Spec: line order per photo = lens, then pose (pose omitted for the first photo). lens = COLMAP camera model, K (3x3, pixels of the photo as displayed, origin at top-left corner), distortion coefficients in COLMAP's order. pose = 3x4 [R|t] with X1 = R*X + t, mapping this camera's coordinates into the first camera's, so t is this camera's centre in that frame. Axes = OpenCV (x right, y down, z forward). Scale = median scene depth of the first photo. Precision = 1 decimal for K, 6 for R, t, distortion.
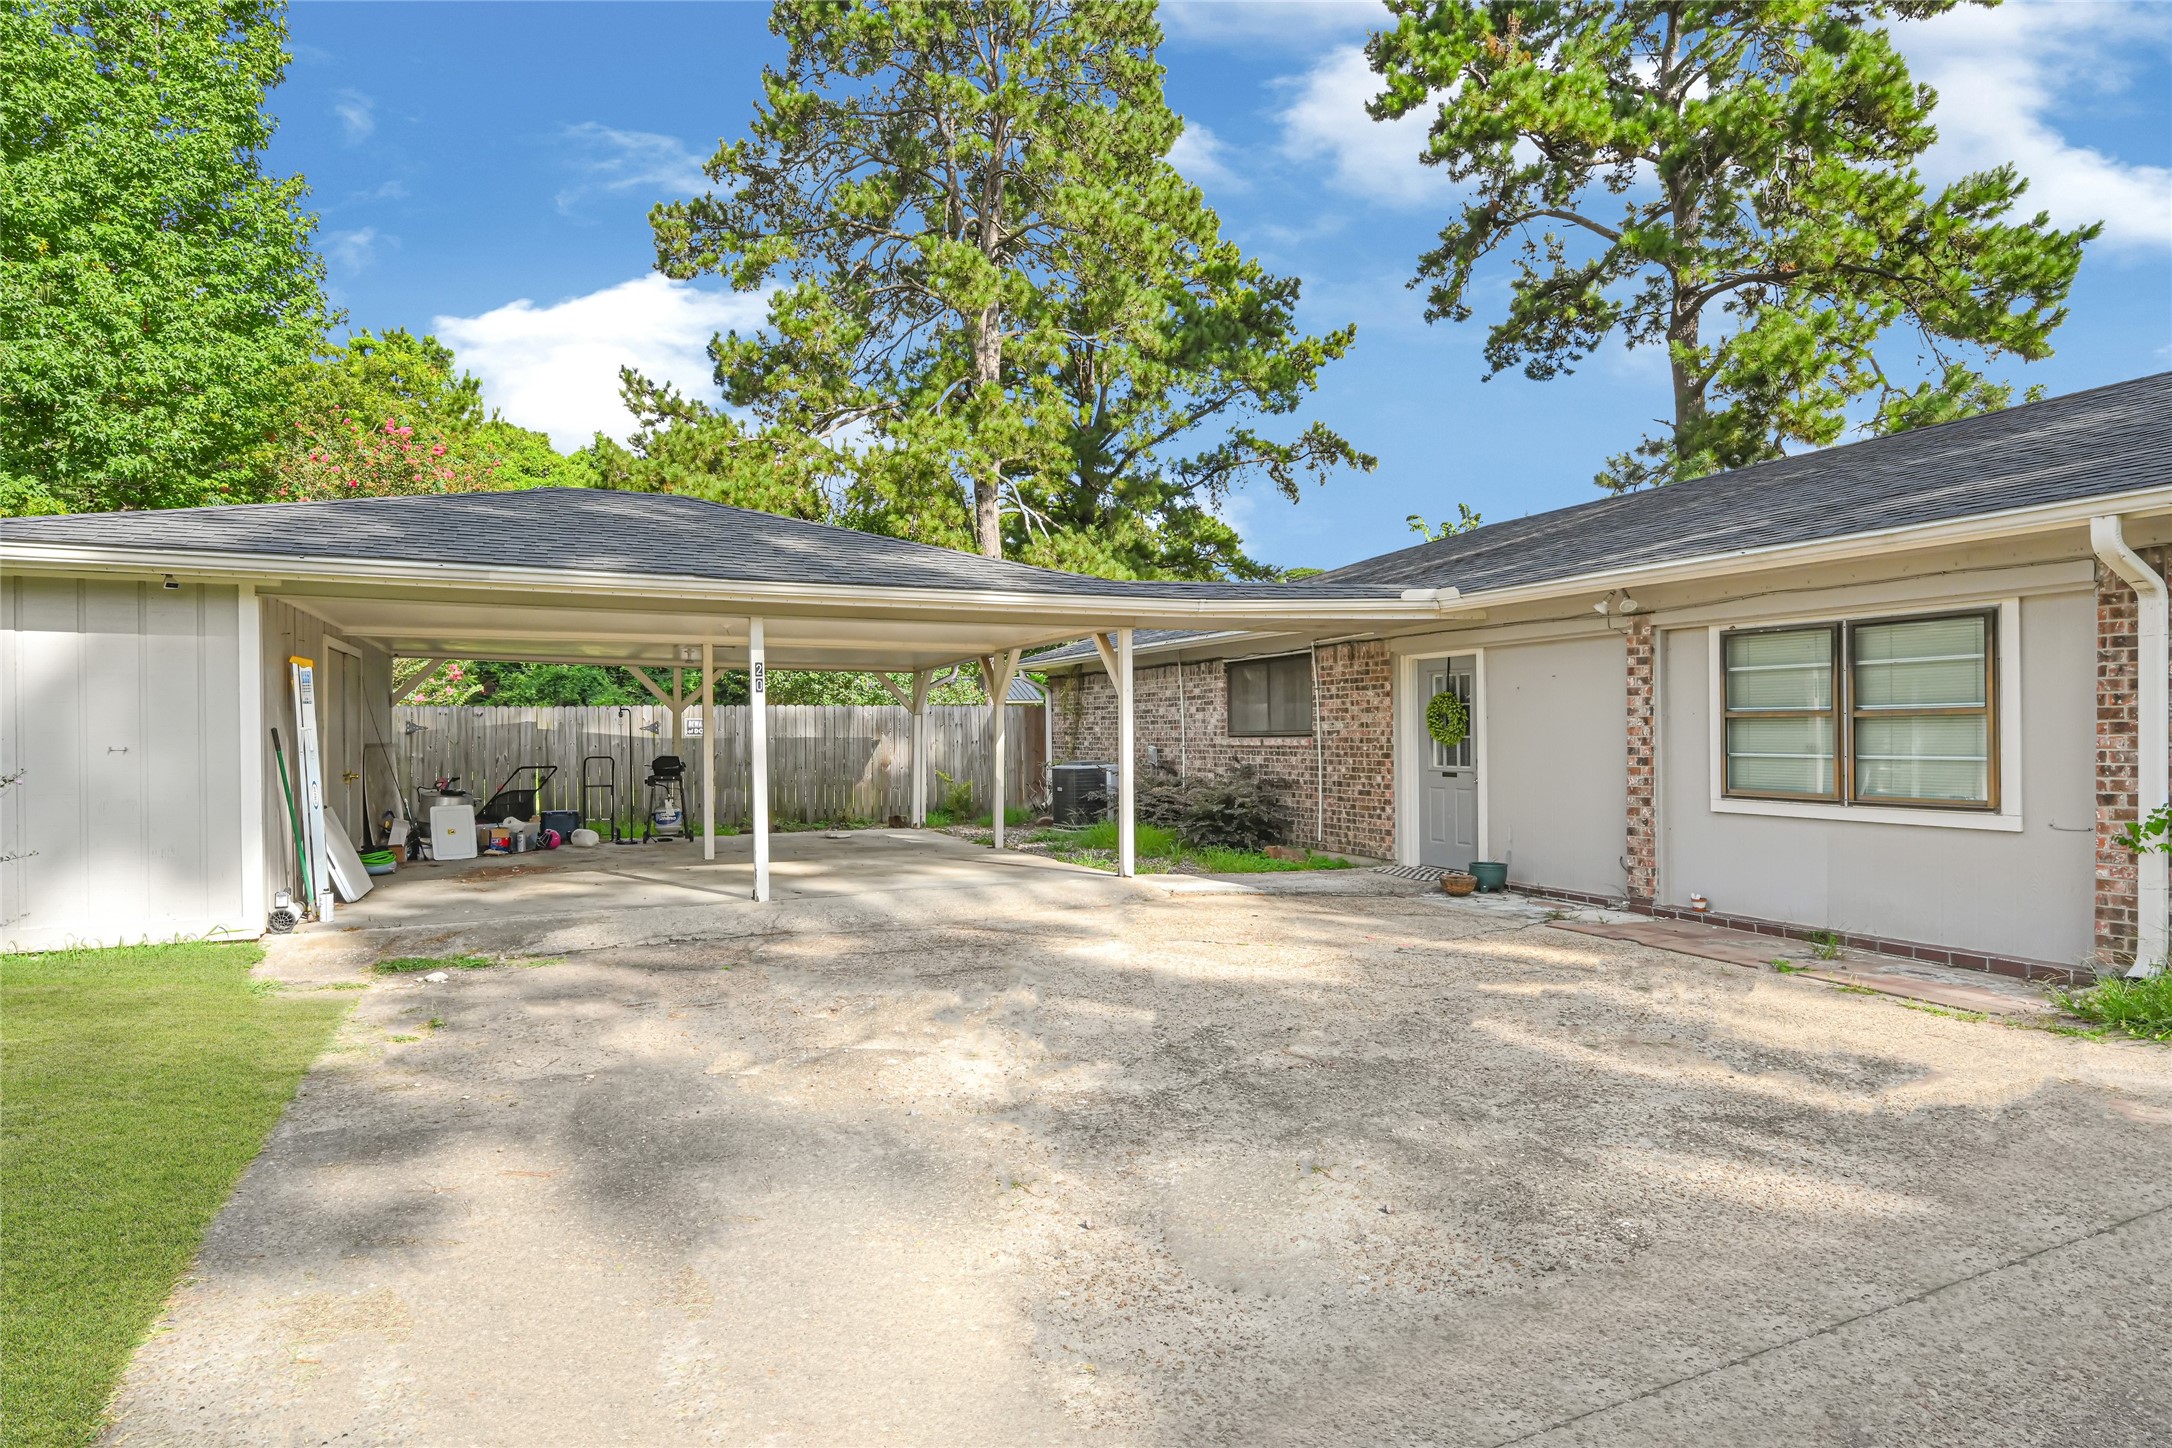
lens RADIAL K [[1202.2, 0, 1086.0], [0, 1202.2, 724.0], [0, 0, 1]] dist [-0.003165, -0.002128]
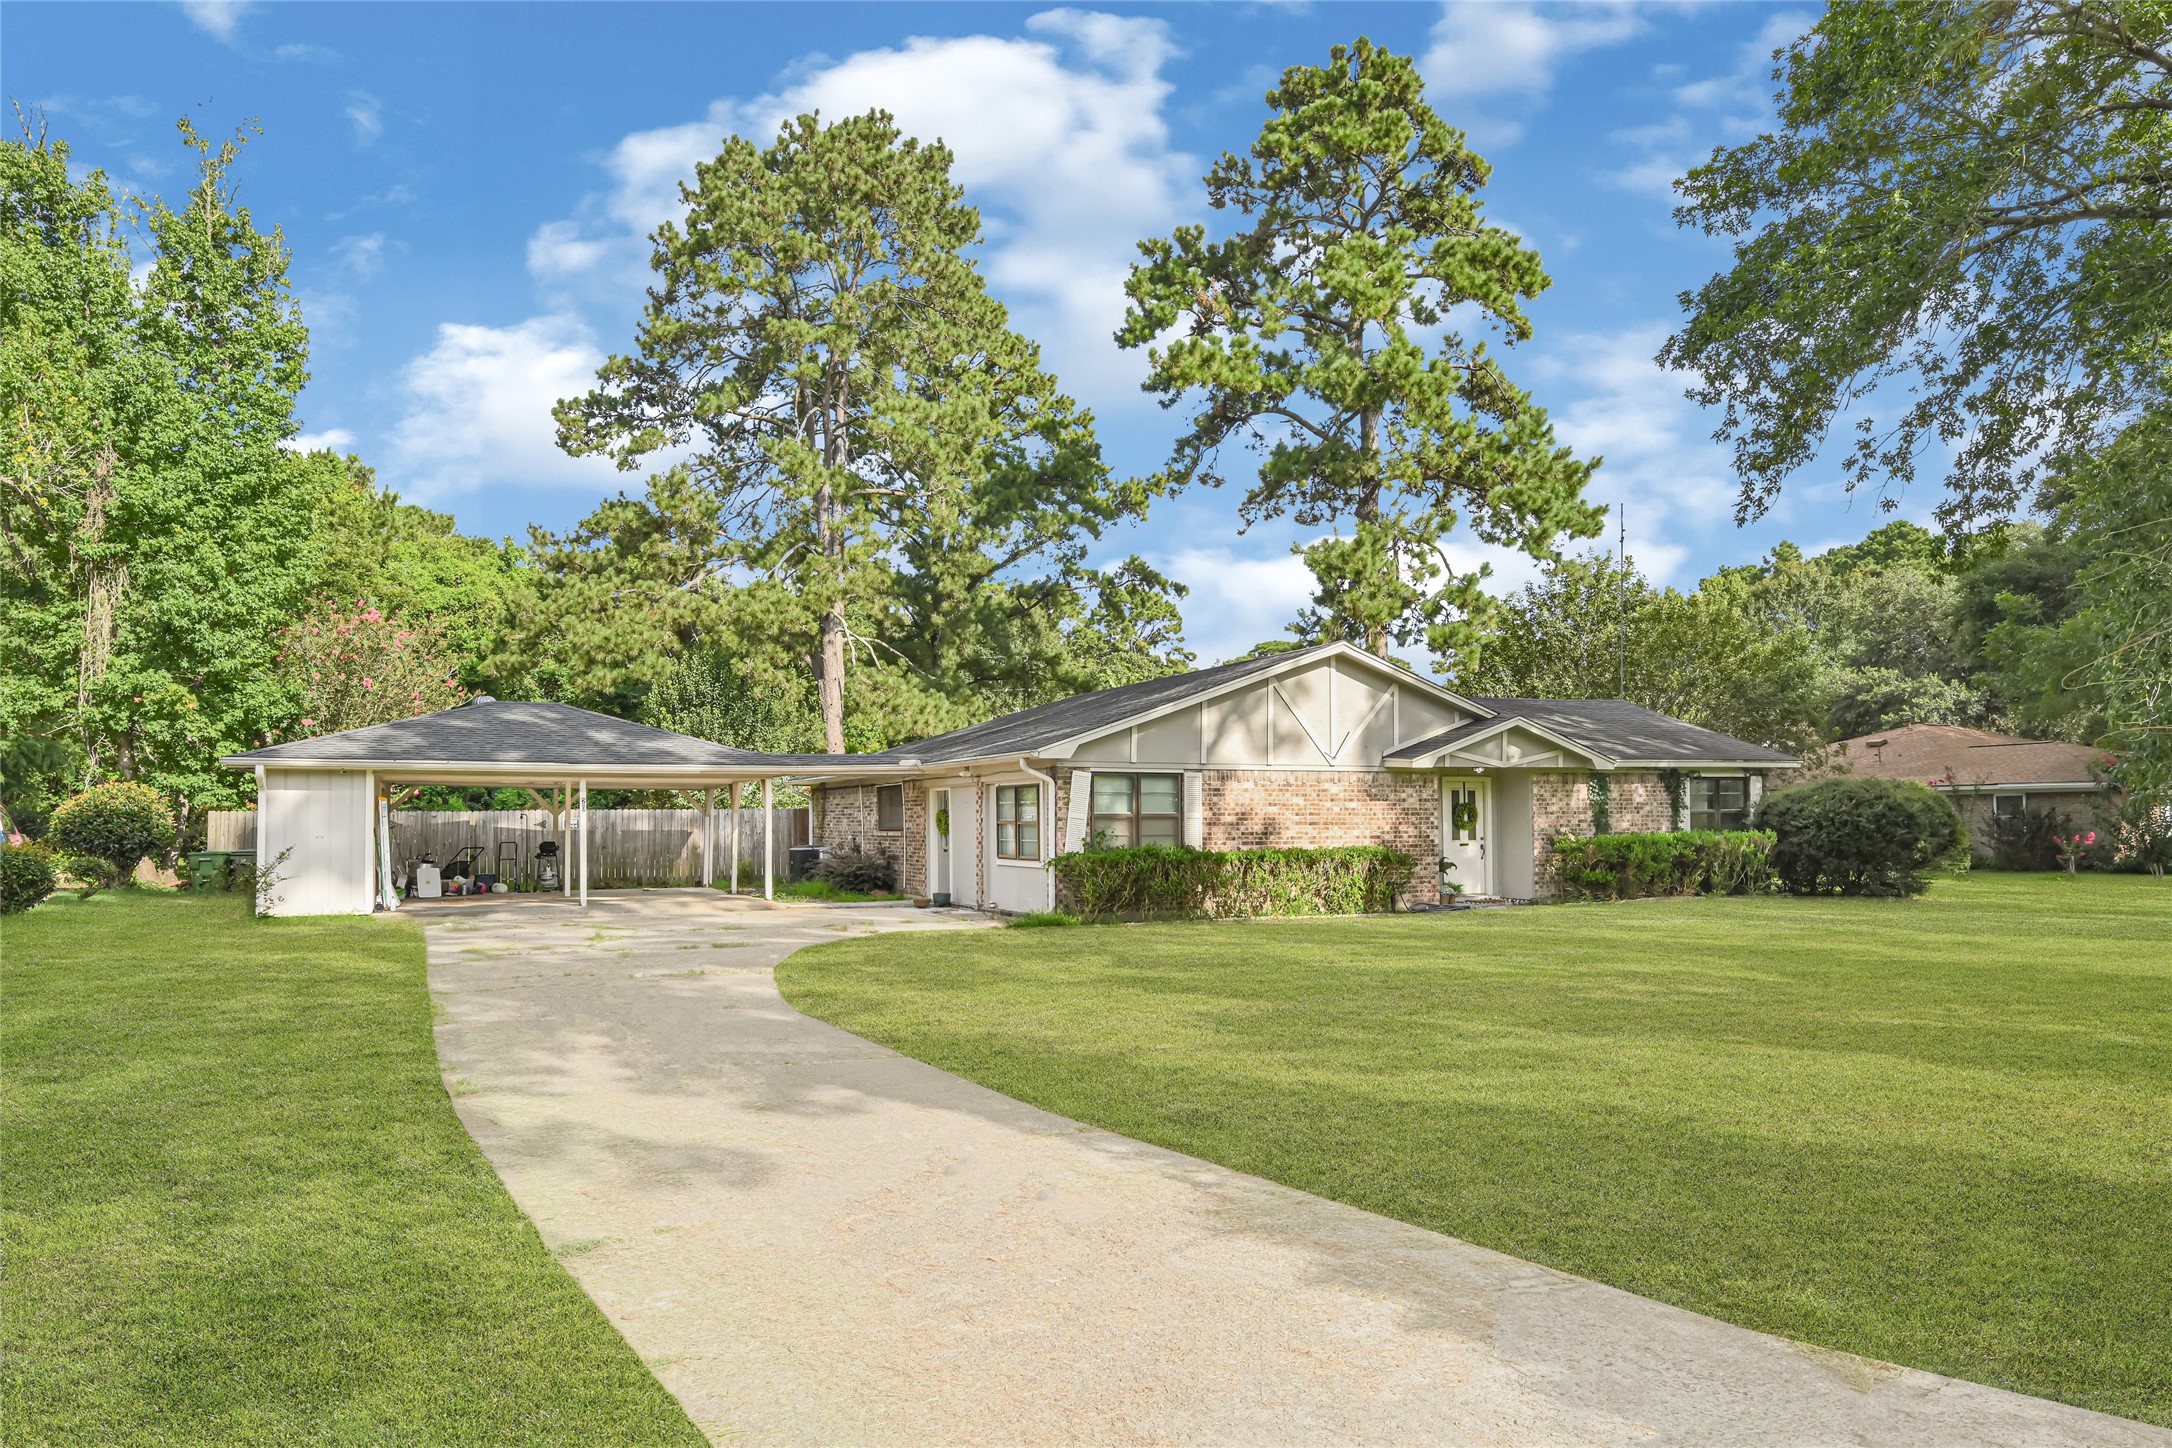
lens RADIAL K [[1432.4, 0, 1079.9], [0, 1432.4, 746.6], [0, 0, 1]] dist [0.001119, 0.002053]
pose [[0.999999, 0.001595, -0.000275, 0.328104], [-0.001606, 0.999009, -0.044483, -0.015198], [0.000203, 0.044483, 0.999010, -0.837969]]
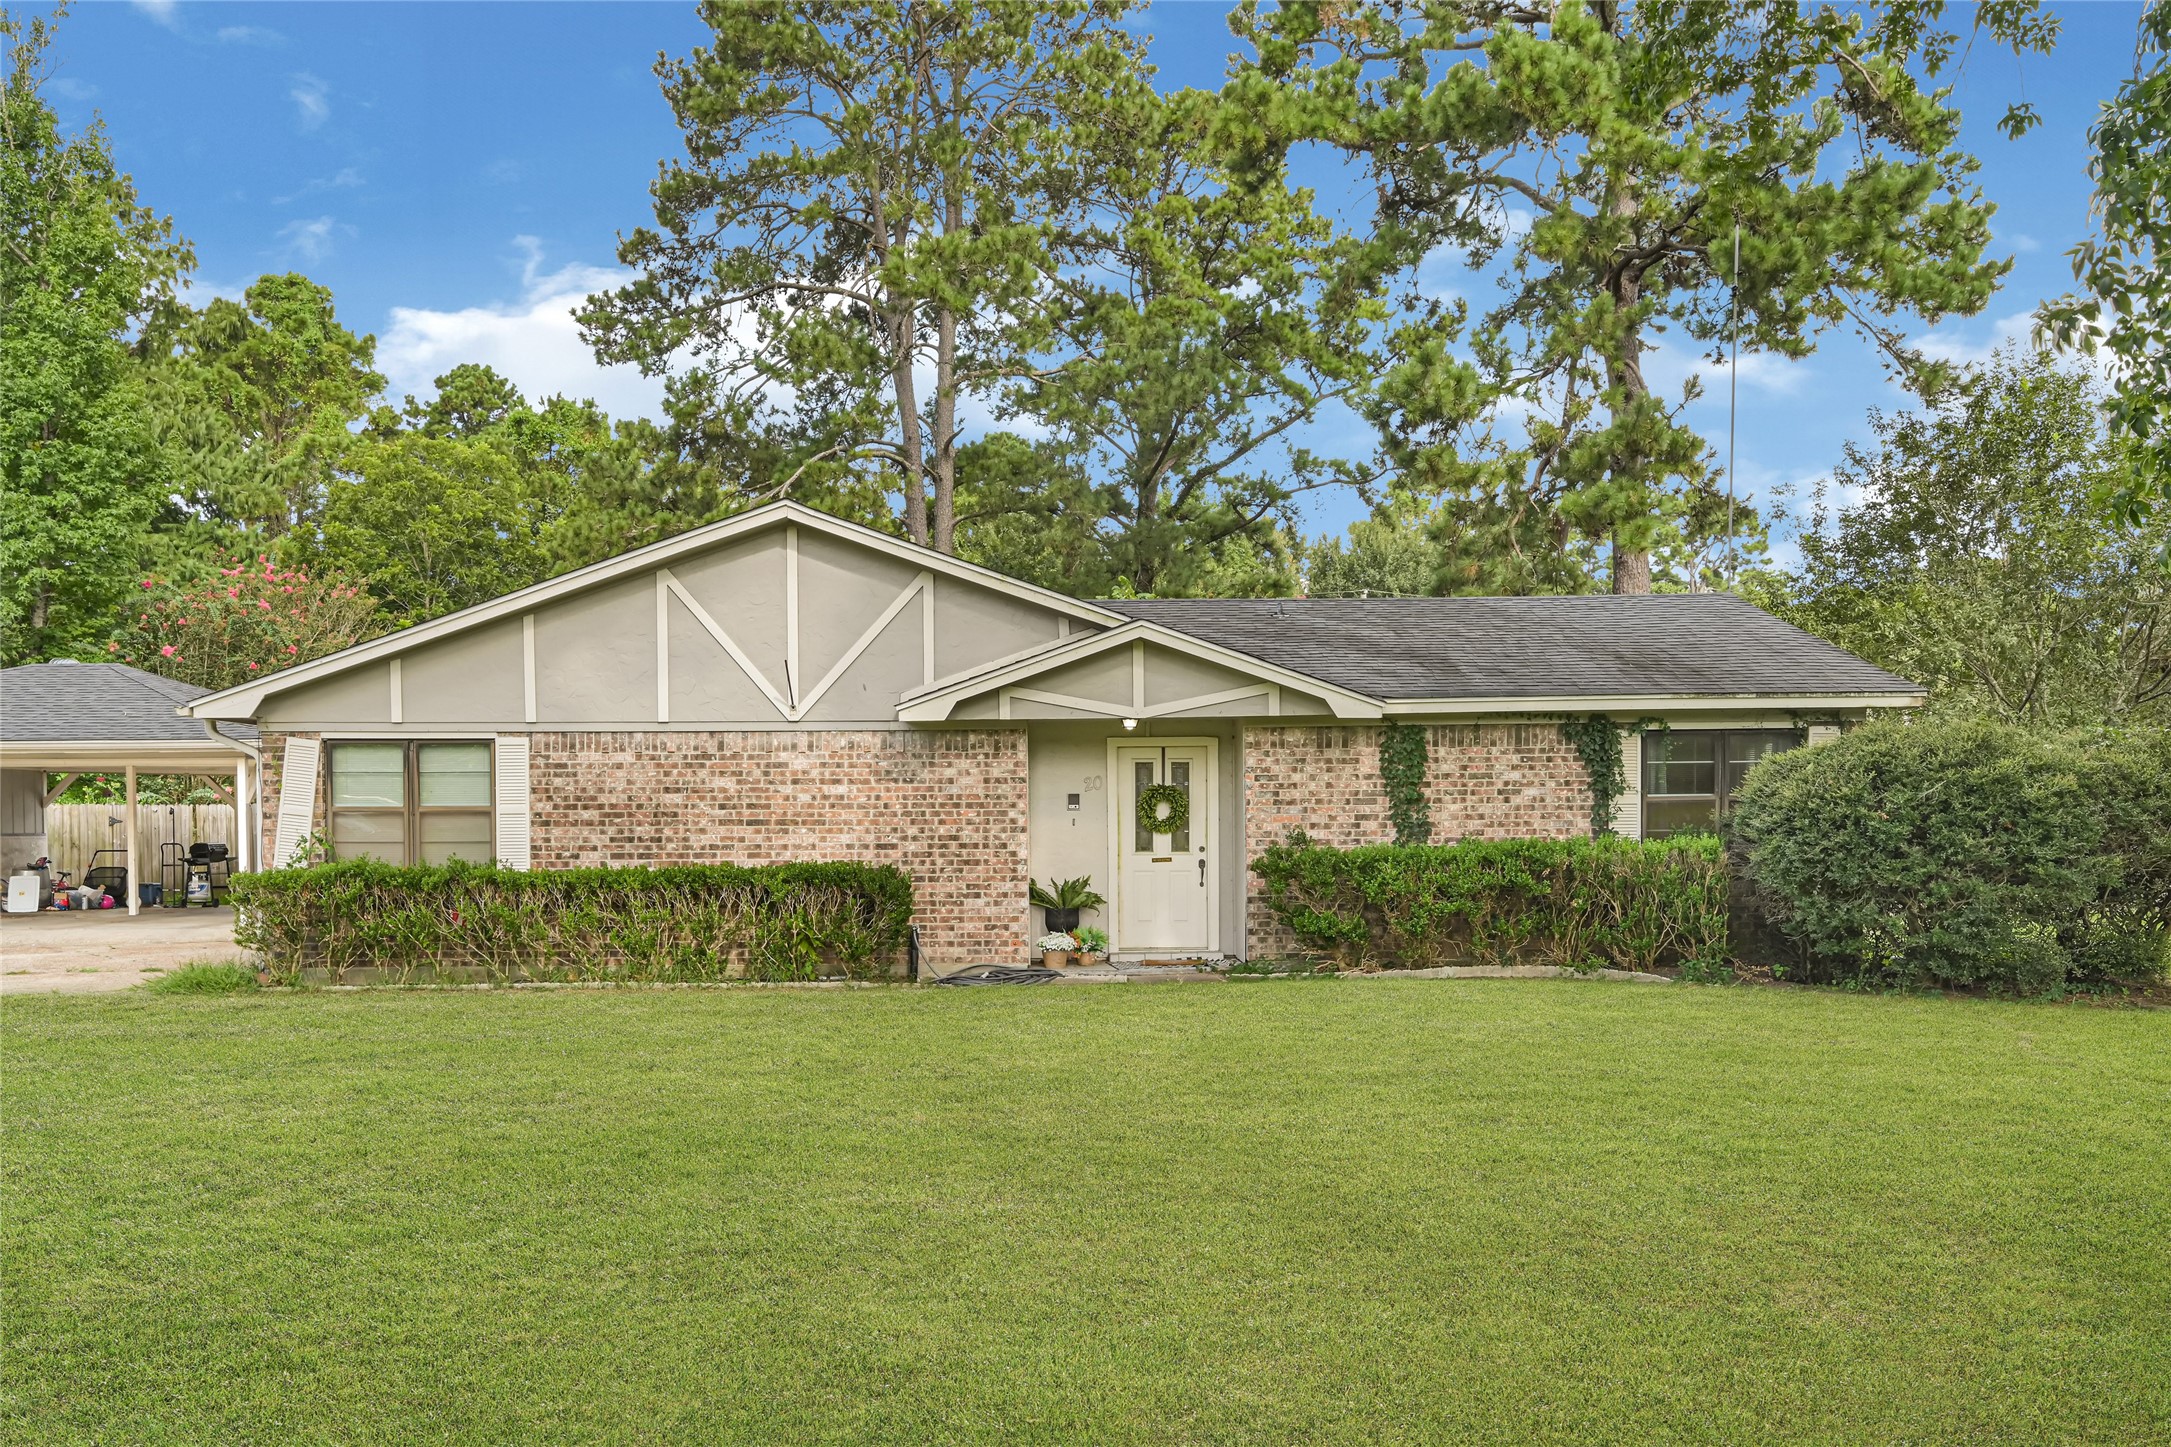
lens RADIAL K [[1715.4, 0, 1086.8], [0, 1715.4, 817.9], [0, 0, 1]] dist [-0.003523, 0.004159]
pose [[0.920219, 0.001420, -0.391402, 1.047167], [0.002613, 0.999949, 0.009772, -0.014355], [0.391396, -0.010015, 0.920168, -0.295533]]
